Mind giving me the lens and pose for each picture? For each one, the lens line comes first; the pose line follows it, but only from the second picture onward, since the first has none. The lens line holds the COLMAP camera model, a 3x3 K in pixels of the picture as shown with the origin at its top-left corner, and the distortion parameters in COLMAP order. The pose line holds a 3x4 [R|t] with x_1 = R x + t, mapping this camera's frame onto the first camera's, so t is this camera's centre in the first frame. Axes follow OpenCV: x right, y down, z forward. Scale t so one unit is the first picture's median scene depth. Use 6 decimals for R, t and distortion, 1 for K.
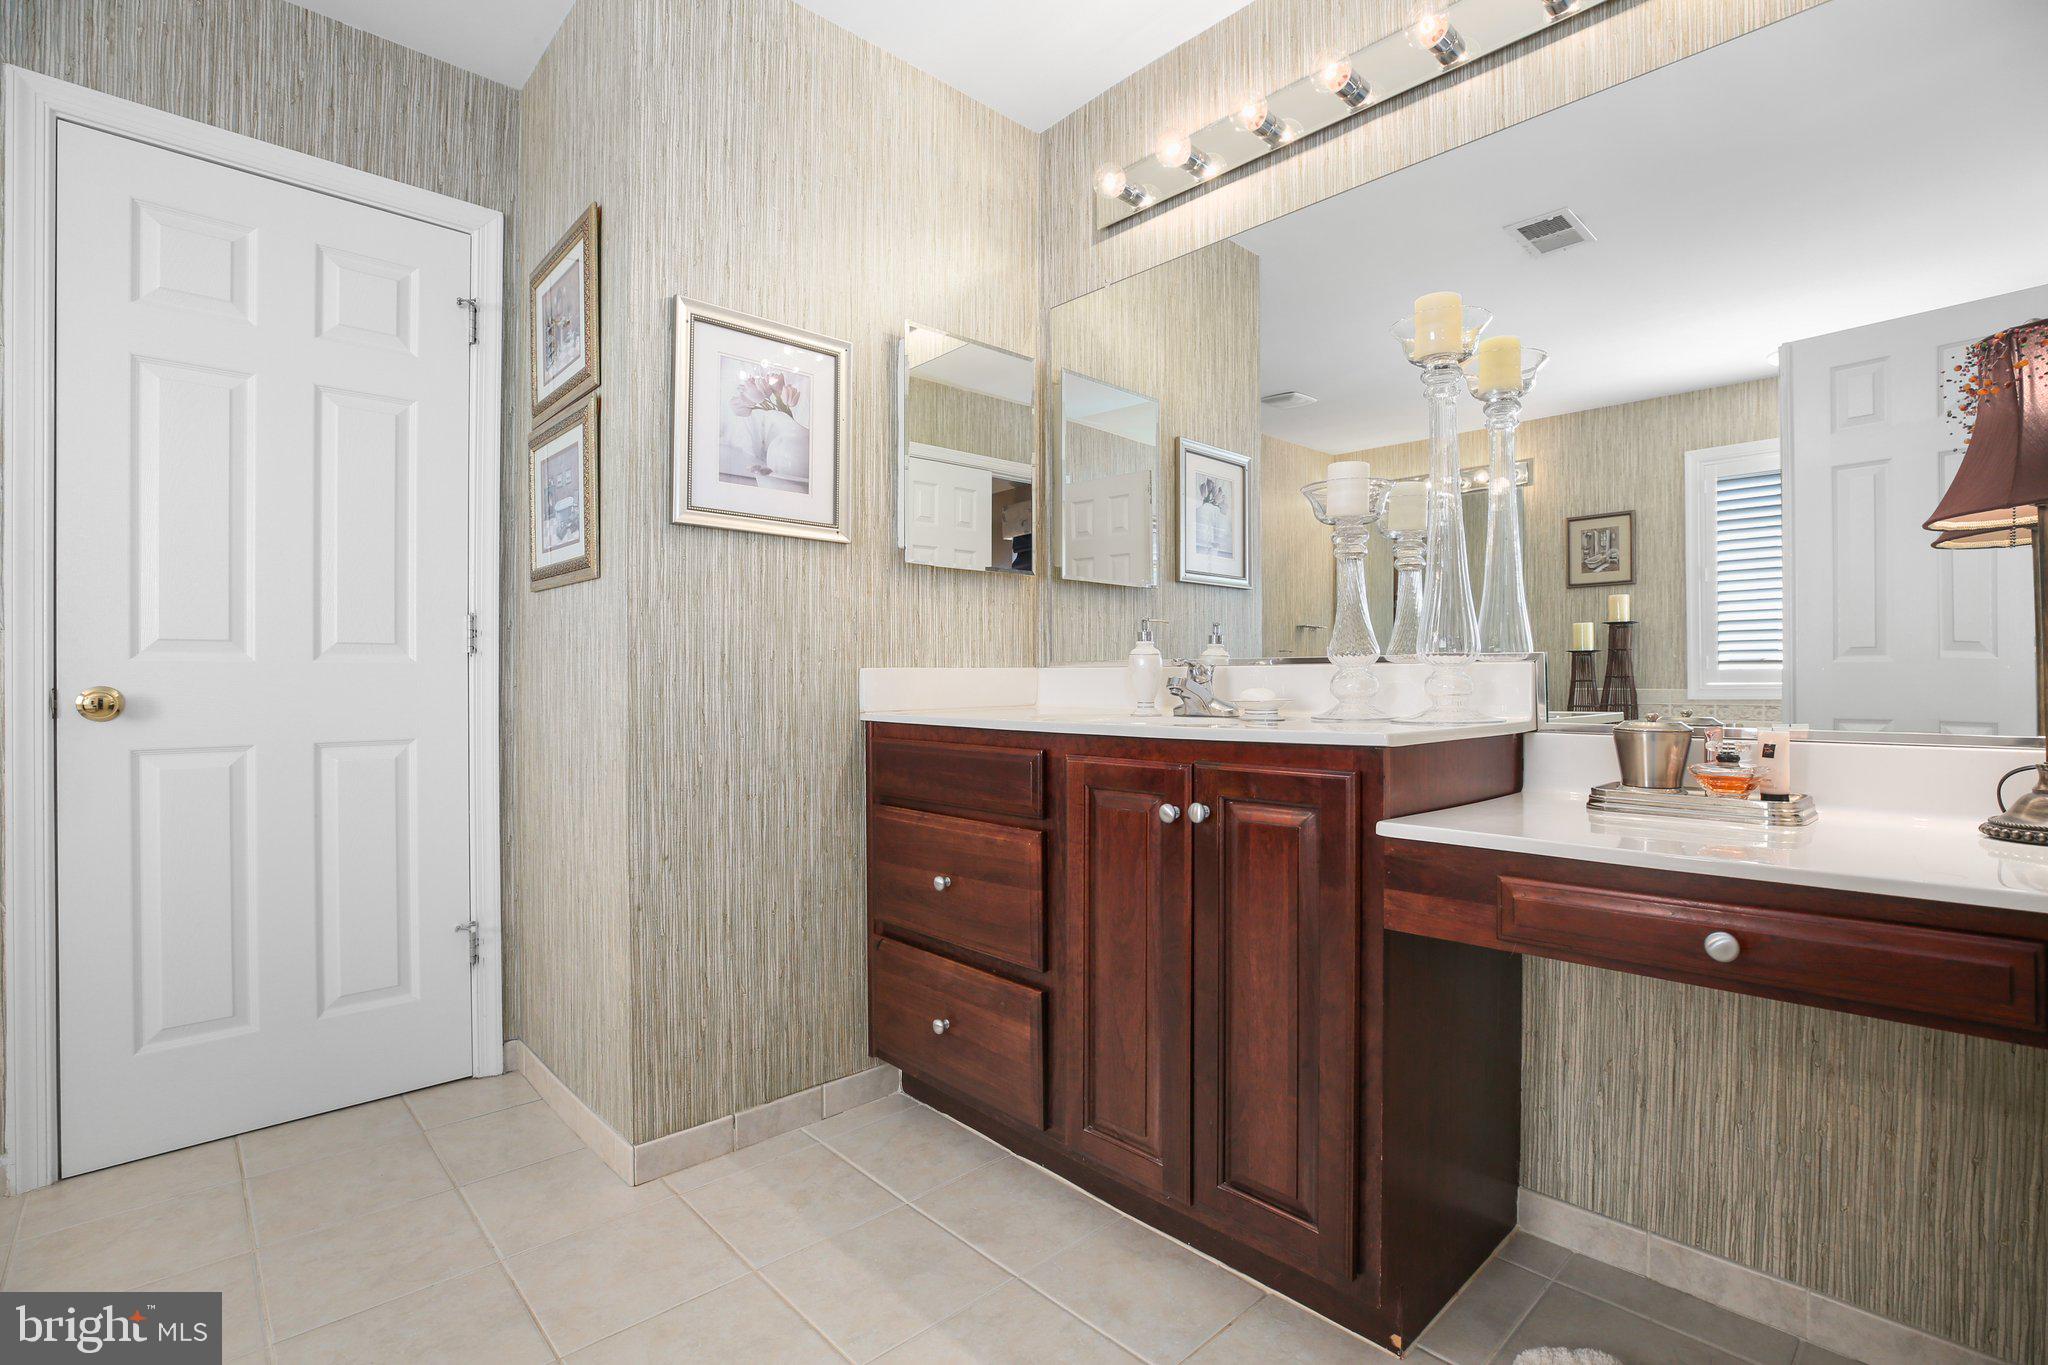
lens RADIAL K [[937.2, 0, 1024.6], [0, 937.2, 685.0], [0, 0, 1]] dist [-0.019677, 0.002000]
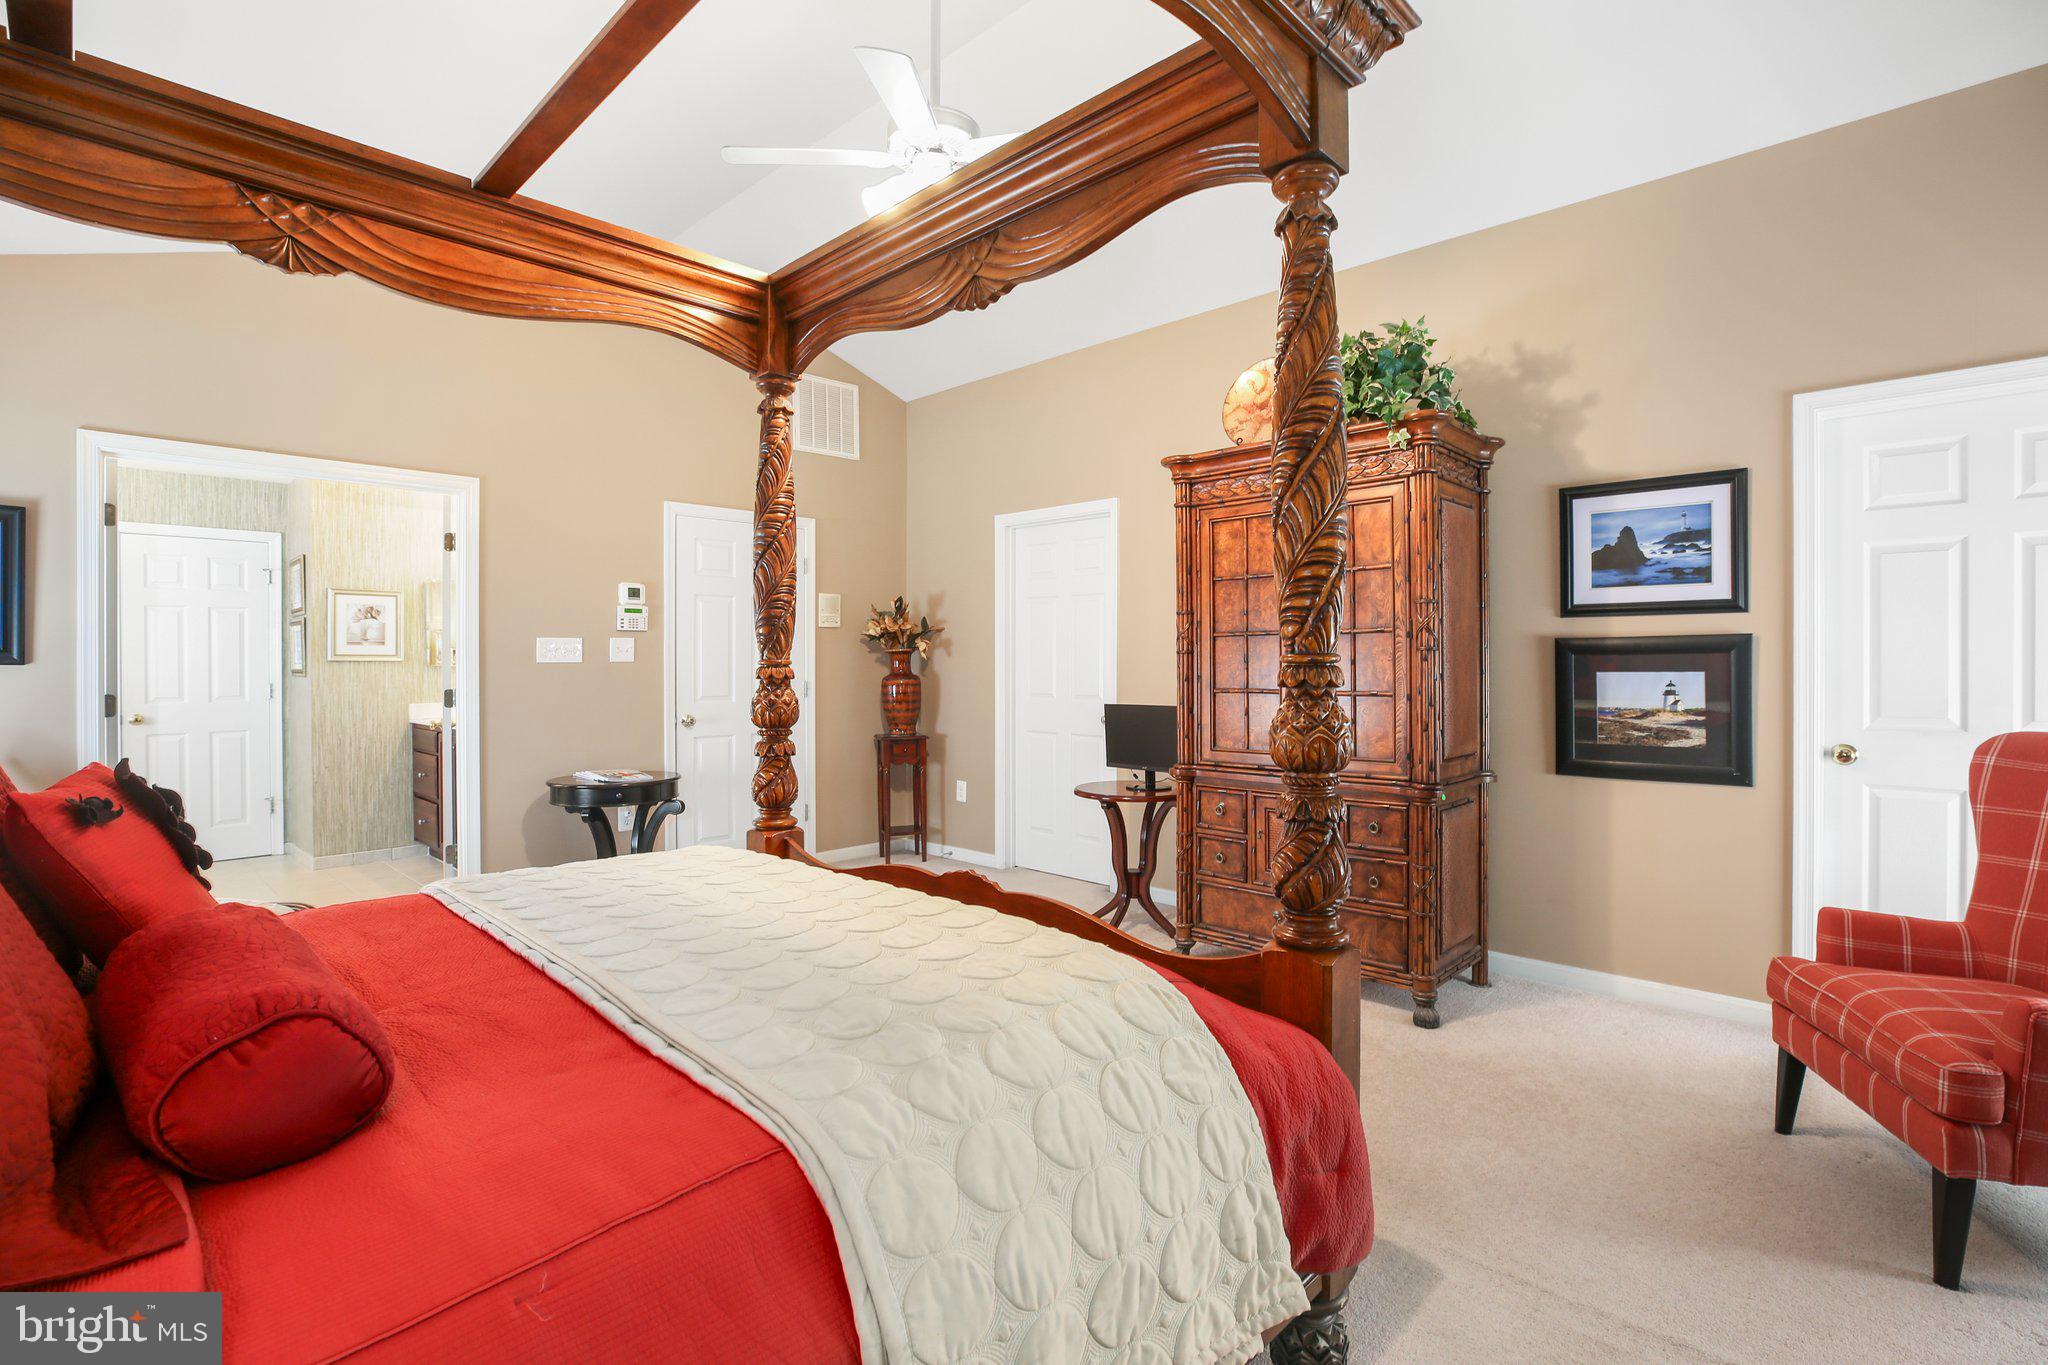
lens RADIAL K [[978.7, 0, 1022.3], [0, 978.7, 666.4], [0, 0, 1]] dist [0.000981, 0.000146]
pose [[0.999412, -0.006072, 0.033748, 1.680167], [0.005975, 0.999978, 0.002963, -0.136860], [-0.033765, -0.002760, 0.999426, -2.158215]]
